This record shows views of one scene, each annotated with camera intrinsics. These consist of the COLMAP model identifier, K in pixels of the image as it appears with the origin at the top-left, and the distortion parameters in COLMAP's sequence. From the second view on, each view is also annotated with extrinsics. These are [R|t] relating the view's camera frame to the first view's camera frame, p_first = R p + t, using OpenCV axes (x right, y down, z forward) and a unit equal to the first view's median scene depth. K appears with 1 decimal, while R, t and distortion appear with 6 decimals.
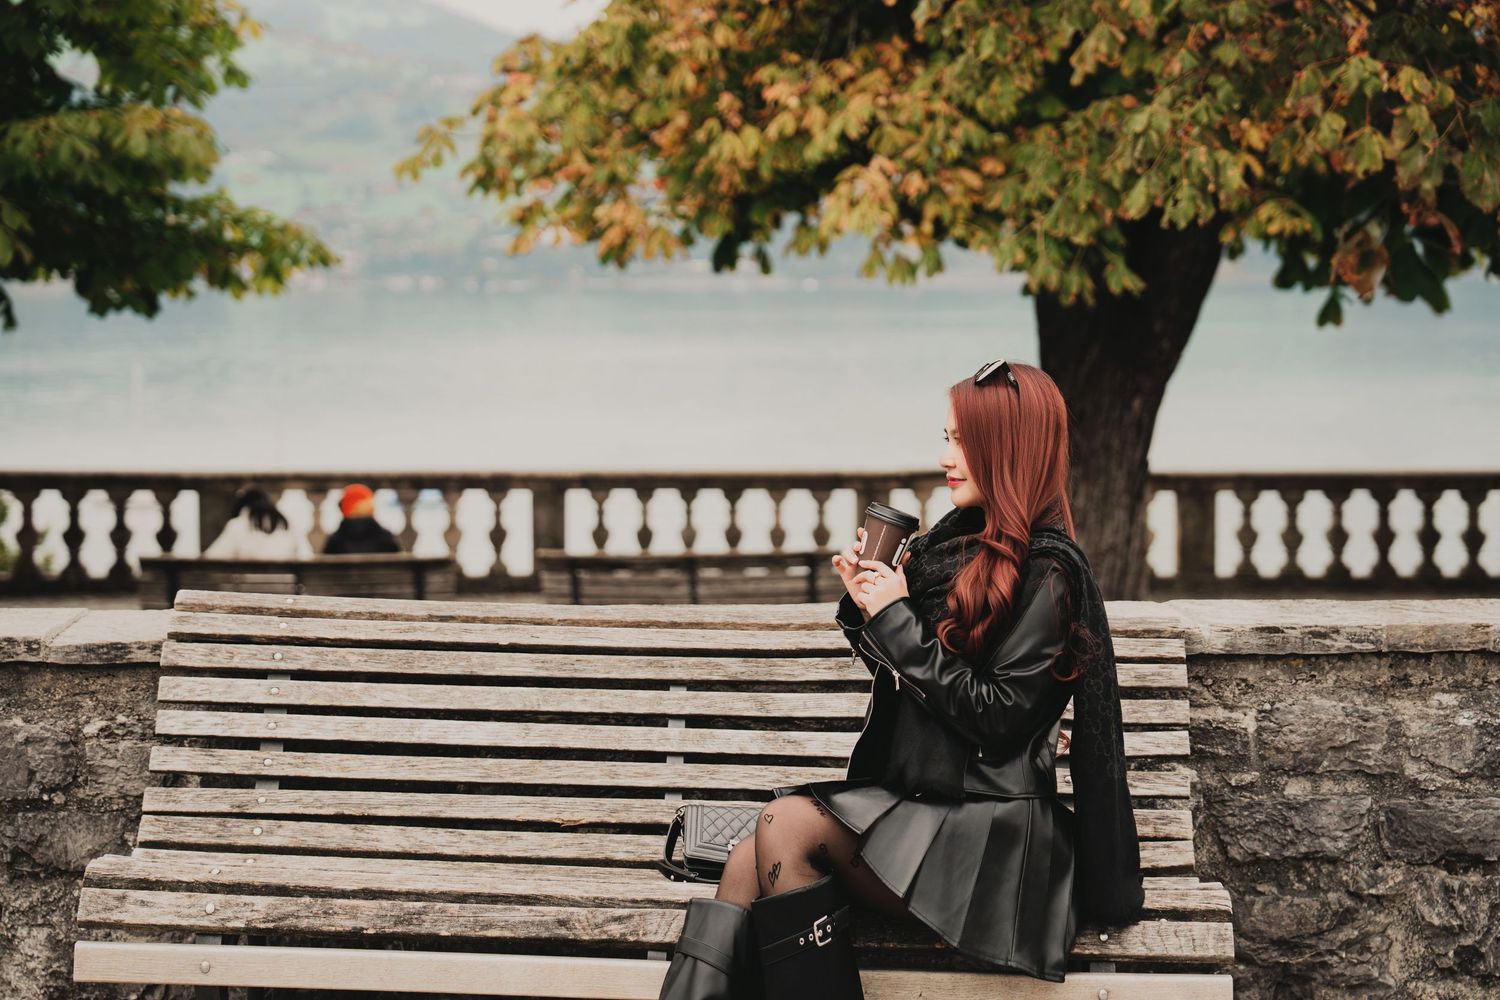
lens RADIAL K [[2833.4, 0, 750.0], [0, 2833.4, 500.0], [0, 0, 1]] dist [0.313379, -0.209192]
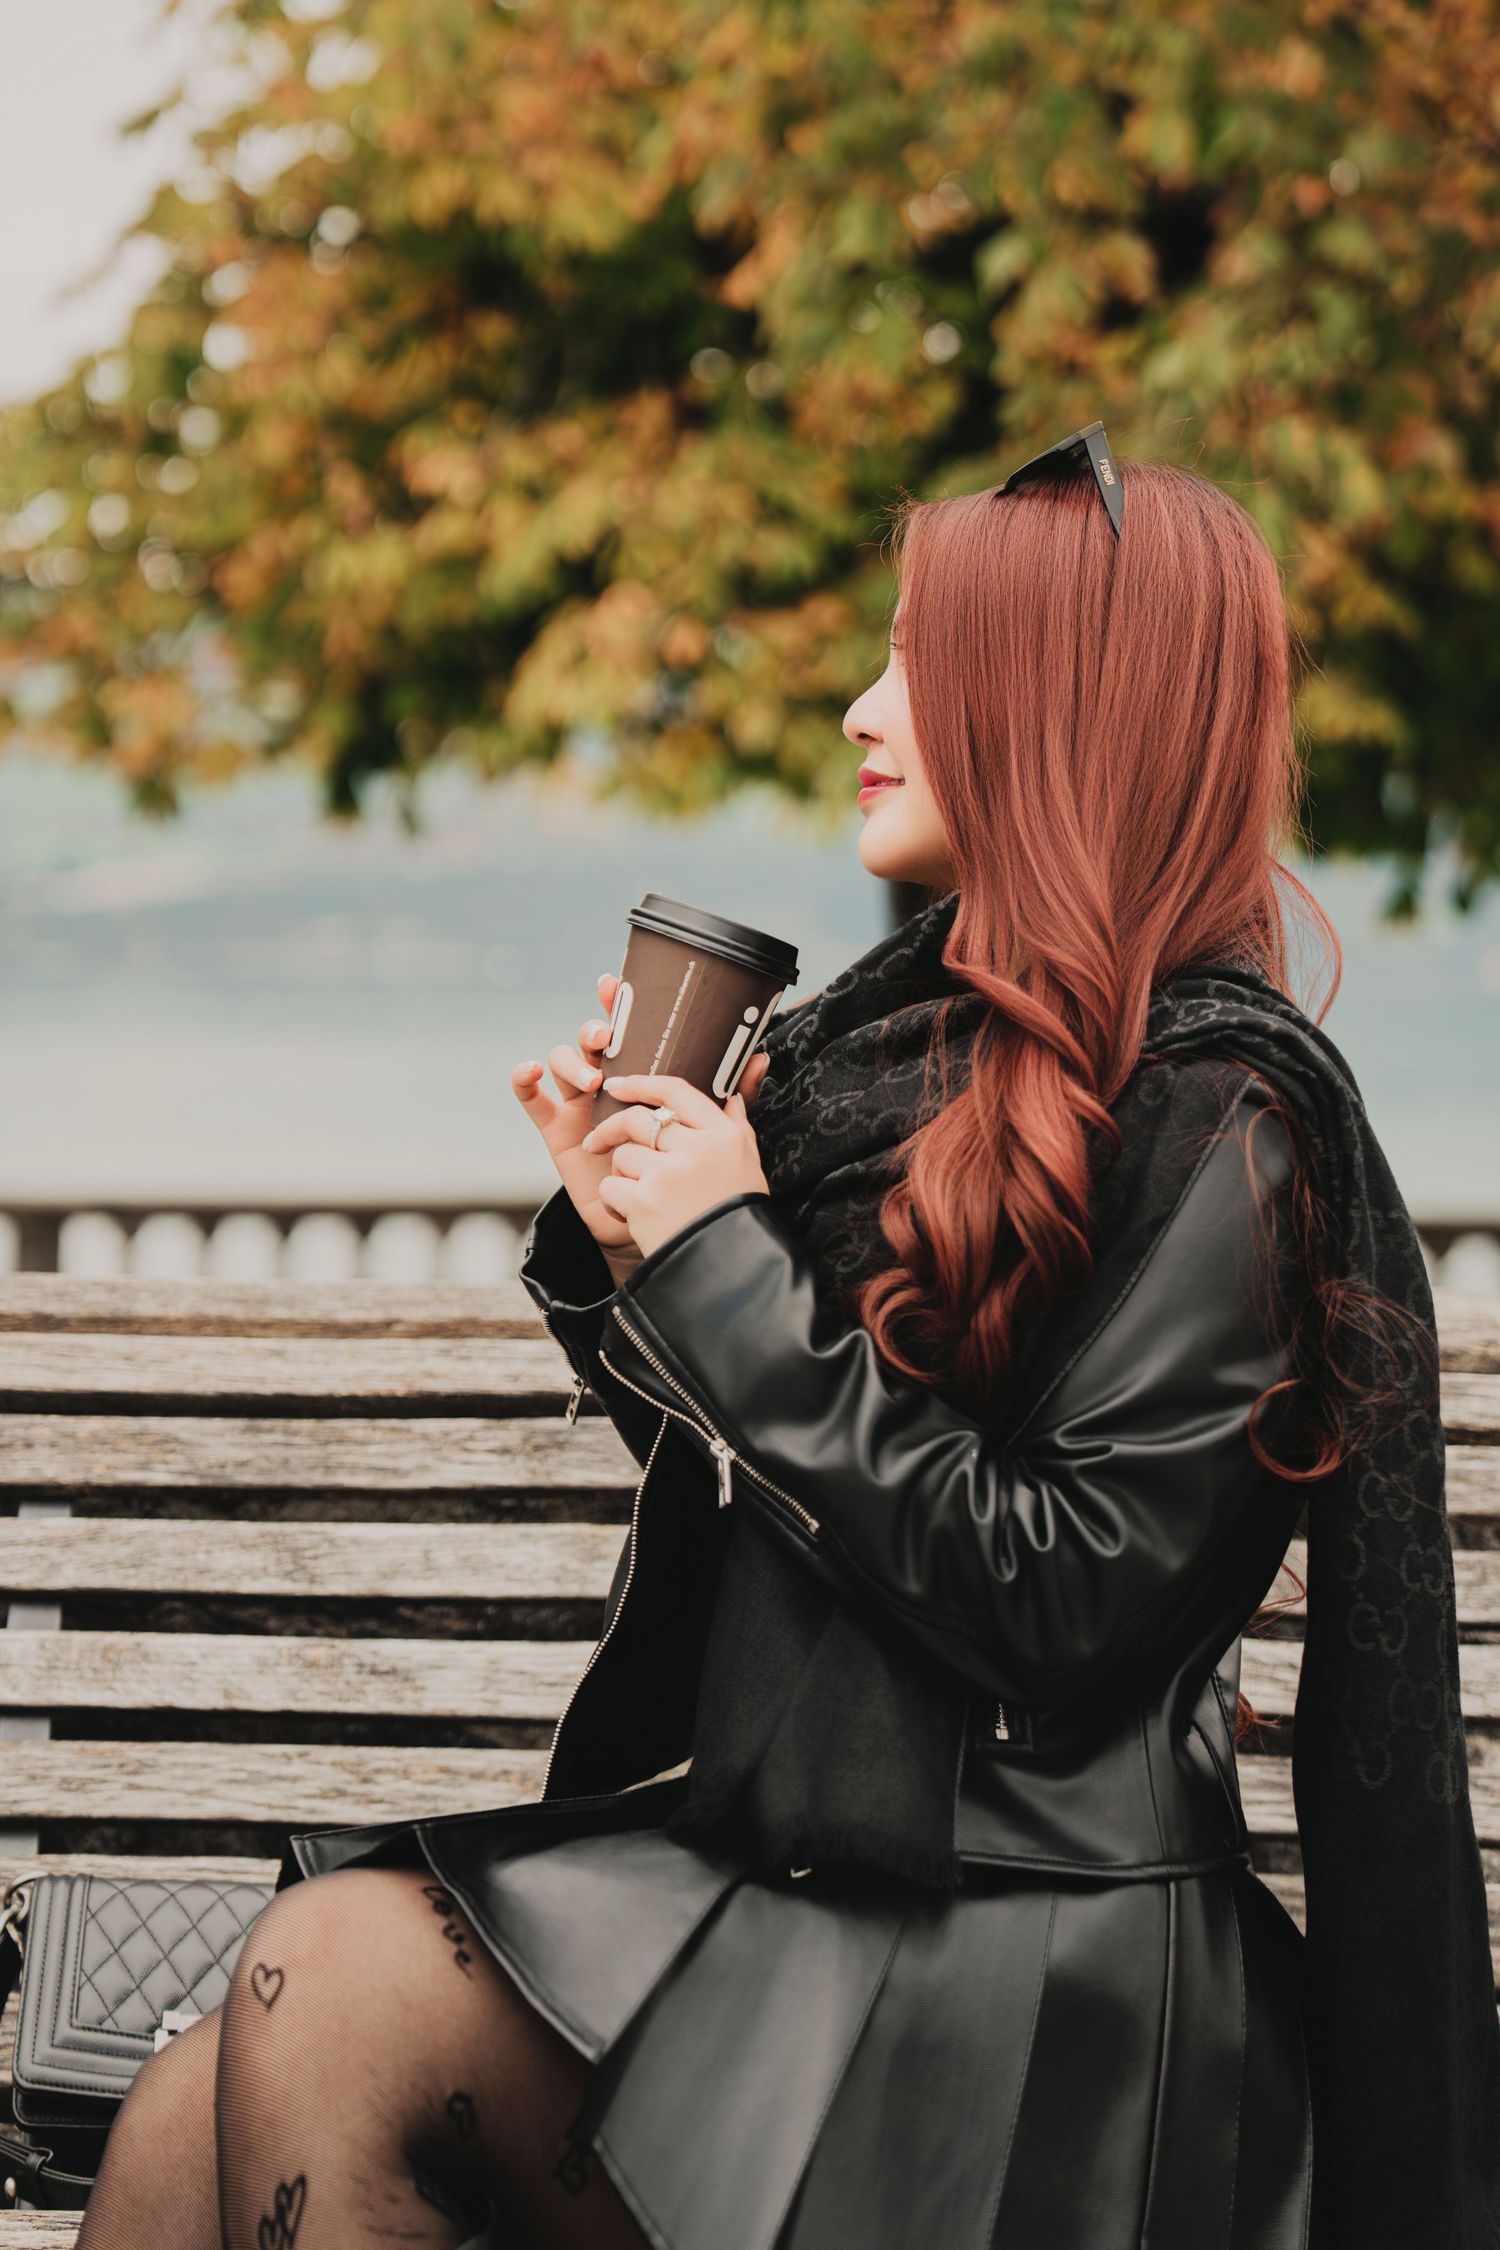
lens RADIAL K [[4242.0, 0, 739.8], [0, 4242.0, 1019.8], [0, 0, 1]] dist [0.314280, -0.076309]
pose [[0.996926, 0.015436, 0.076816, 0.010222], [-0.010474, 0.997858, -0.064578, 0.025163], [-0.077649, 0.063575, 0.994952, 0.302954]]
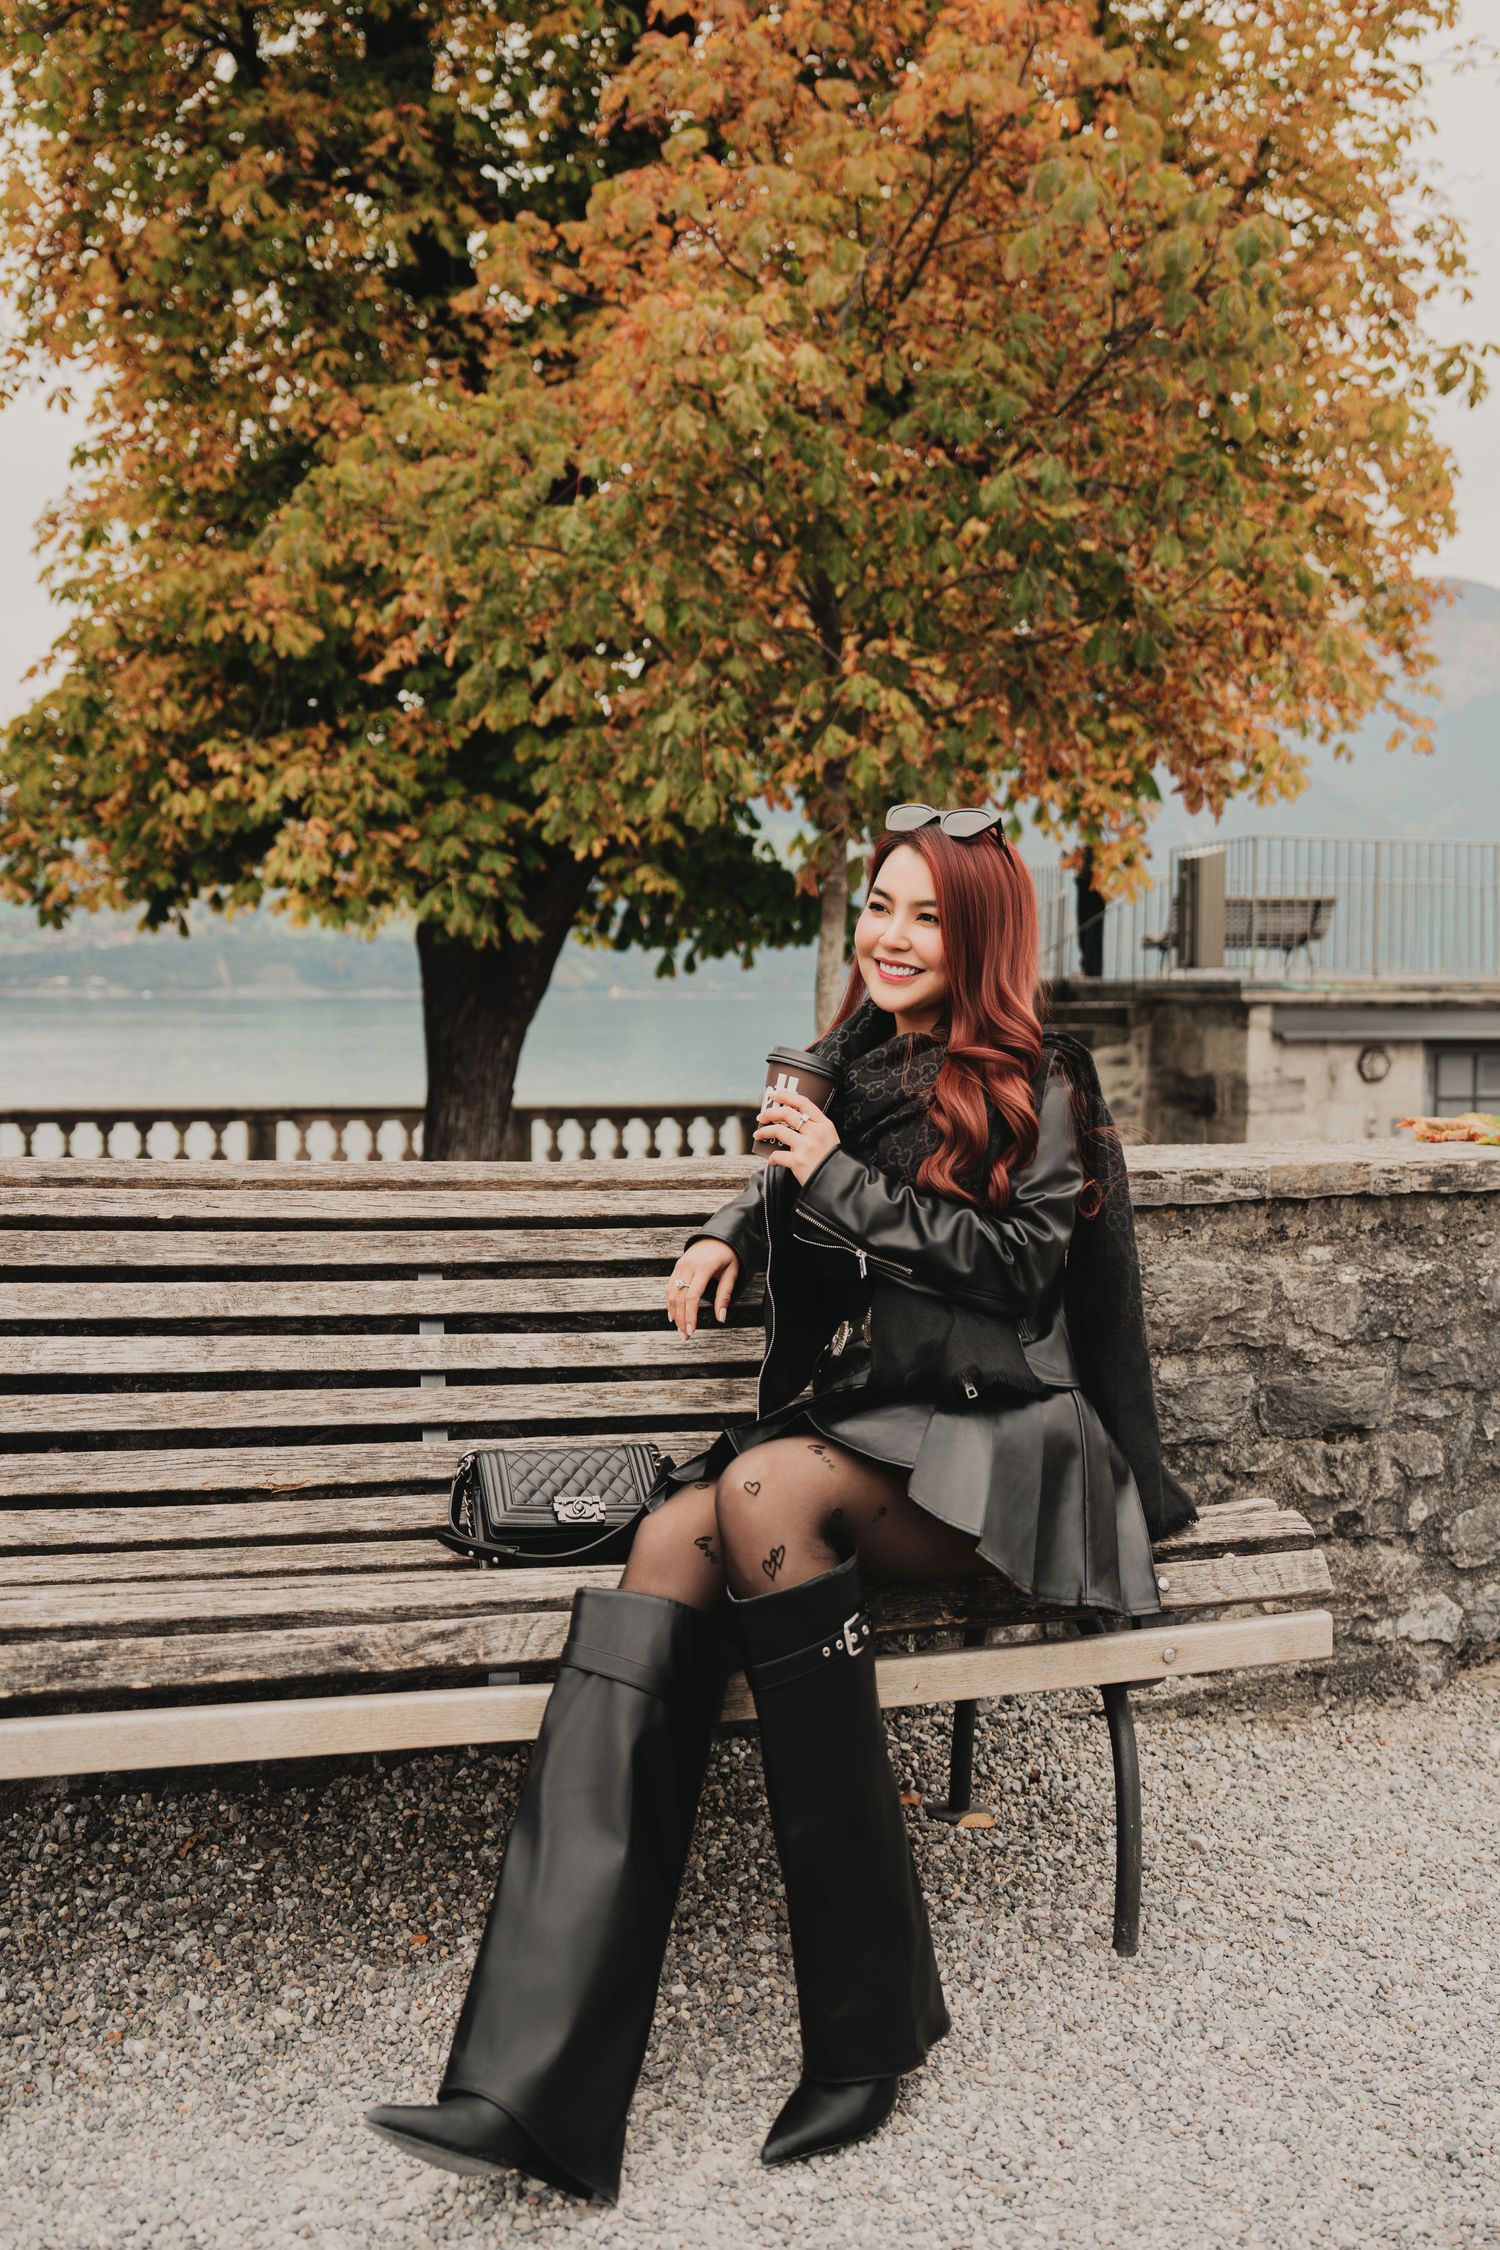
lens RADIAL K [[1954.1, 0, 740.5], [0, 1954.1, 1092.4], [0, 0, 1]] dist [-0.020557, 0.011422]
pose [[0.949880, -0.006501, 0.312547, -0.063069], [0.015251, 0.999557, -0.025560, 0.021801], [-0.312242, 0.029045, 0.949559, 0.327270]]
